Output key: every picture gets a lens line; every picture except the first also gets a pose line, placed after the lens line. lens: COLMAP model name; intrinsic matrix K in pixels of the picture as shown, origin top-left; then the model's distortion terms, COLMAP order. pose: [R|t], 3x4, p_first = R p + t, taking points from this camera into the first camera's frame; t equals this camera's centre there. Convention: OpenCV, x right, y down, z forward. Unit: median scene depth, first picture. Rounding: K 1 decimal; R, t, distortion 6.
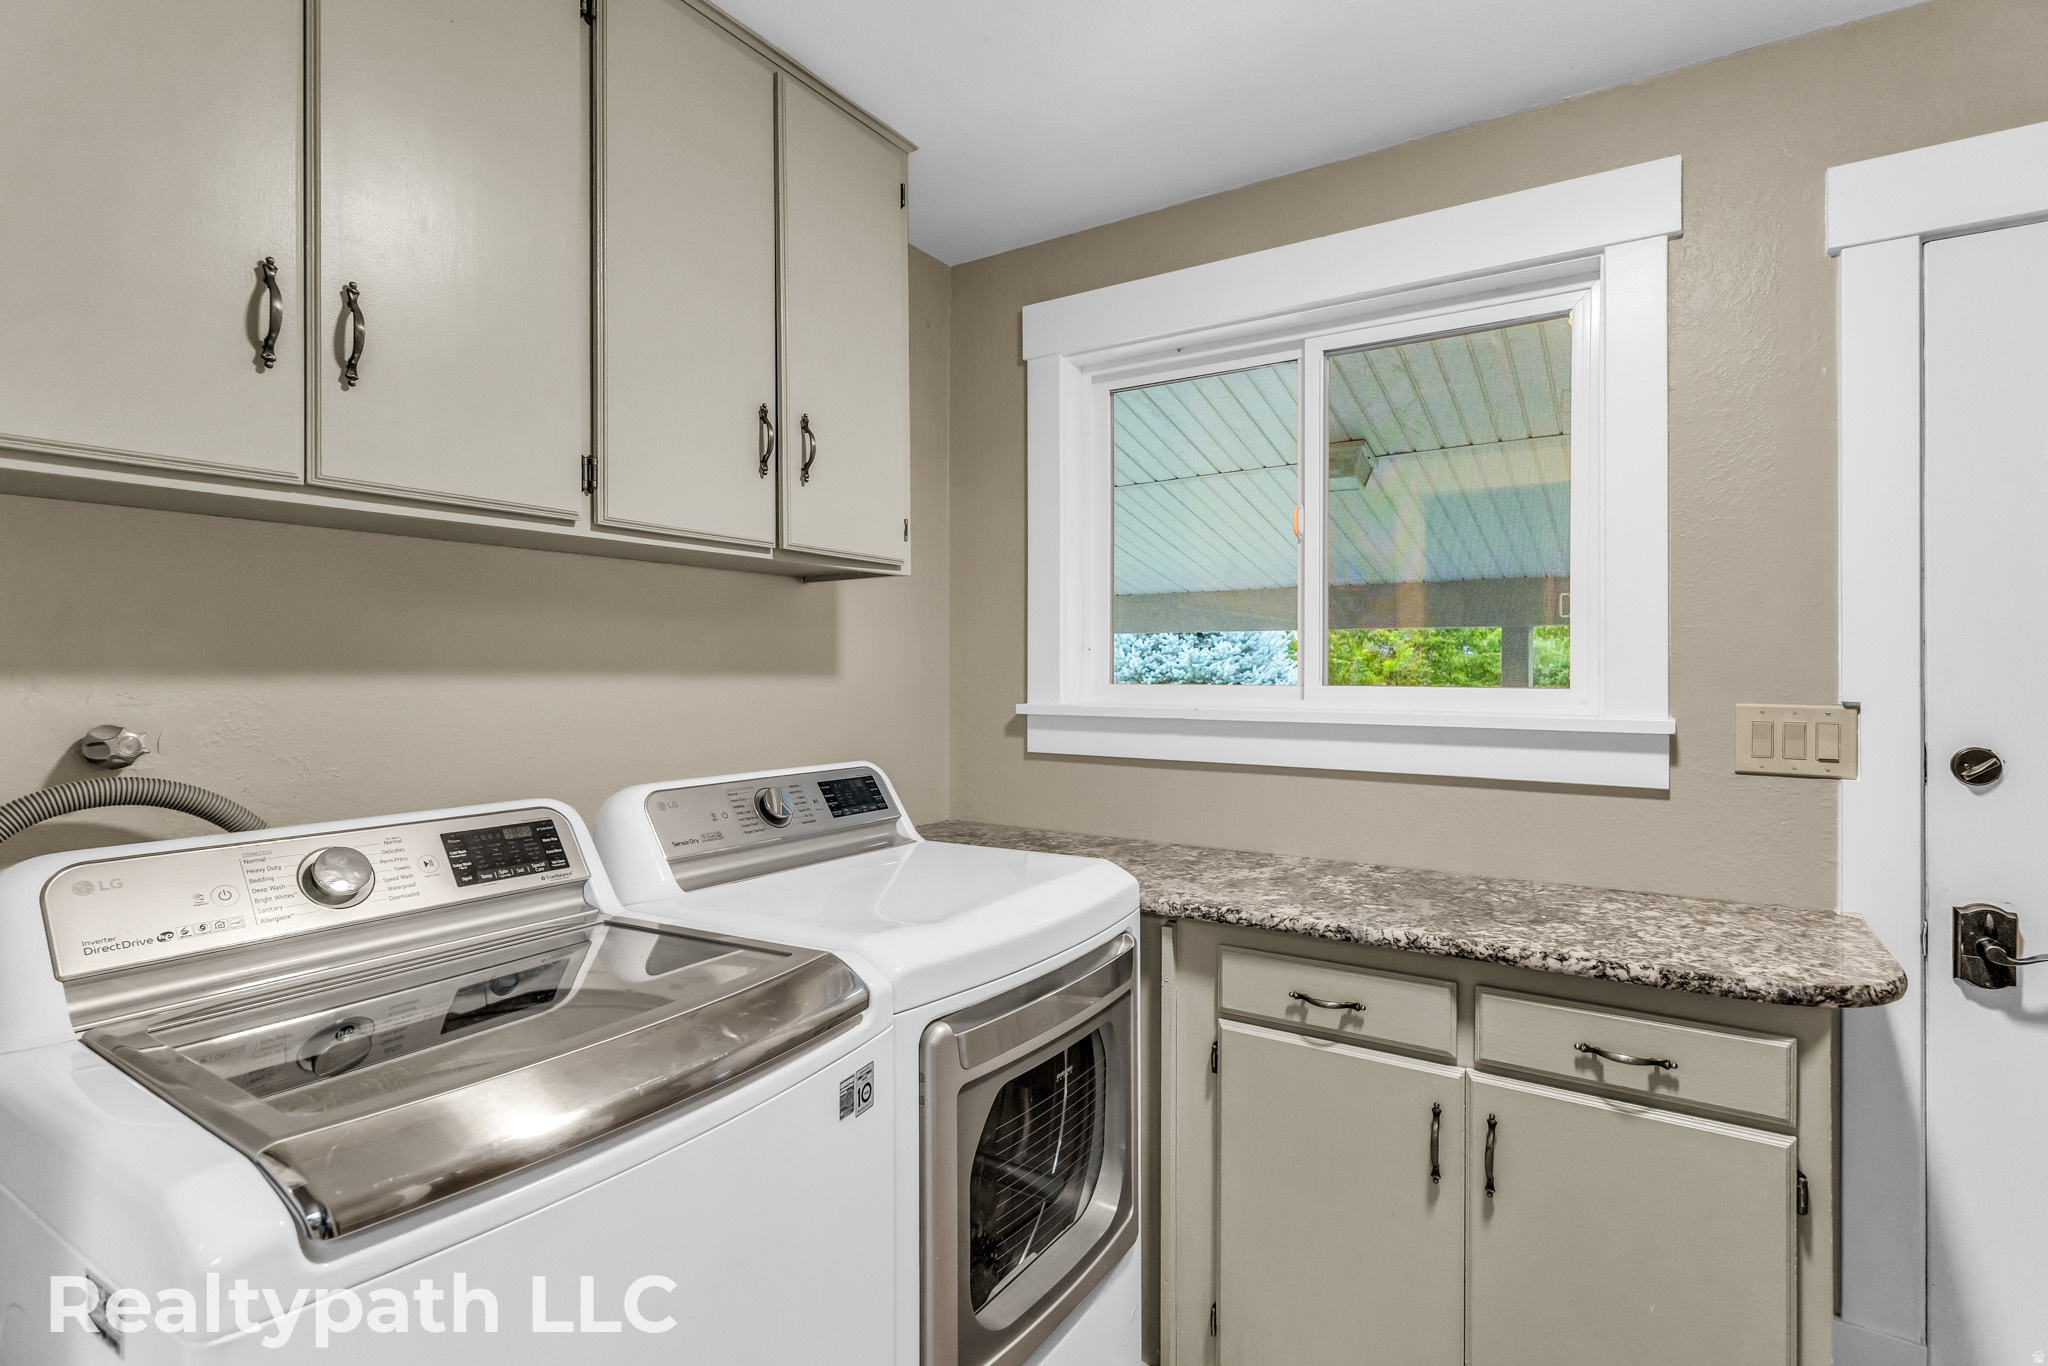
lens RADIAL K [[1006.0, 0, 1031.8], [0, 1006.0, 664.0], [0, 0, 1]] dist [-0.000919, 0.000218]
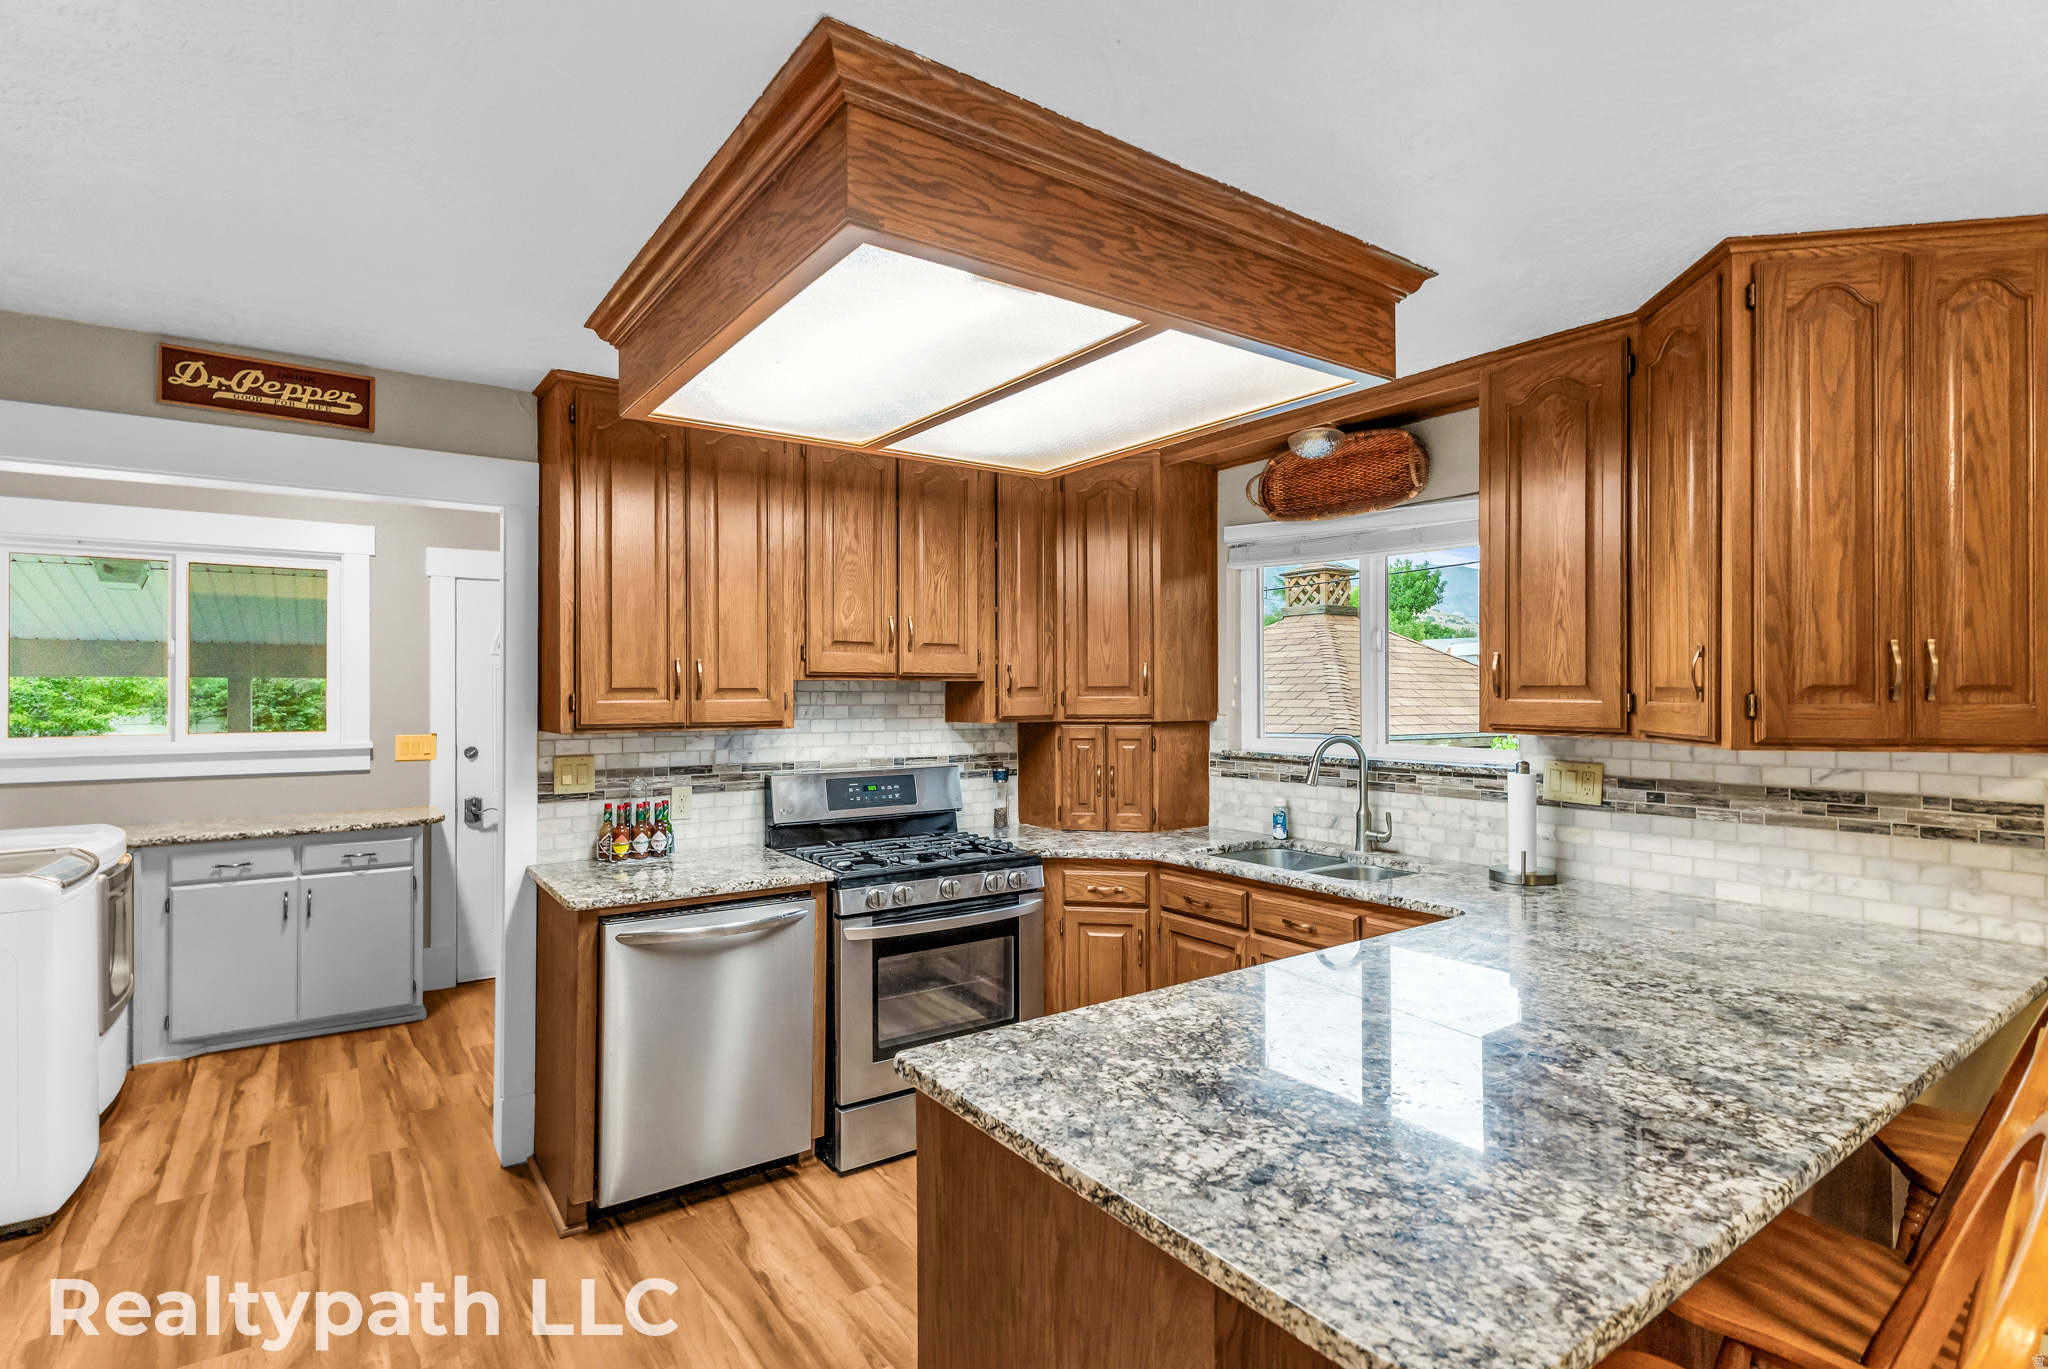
lens RADIAL K [[1006.0, 0, 1034.5], [0, 1006.0, 687.3], [0, 0, 1]] dist [-0.000919, 0.000218]
pose [[0.382755, -0.002159, 0.923847, -1.259297], [-0.005940, 0.999971, 0.004798, -0.124937], [-0.923831, -0.007324, 0.382731, -1.792071]]
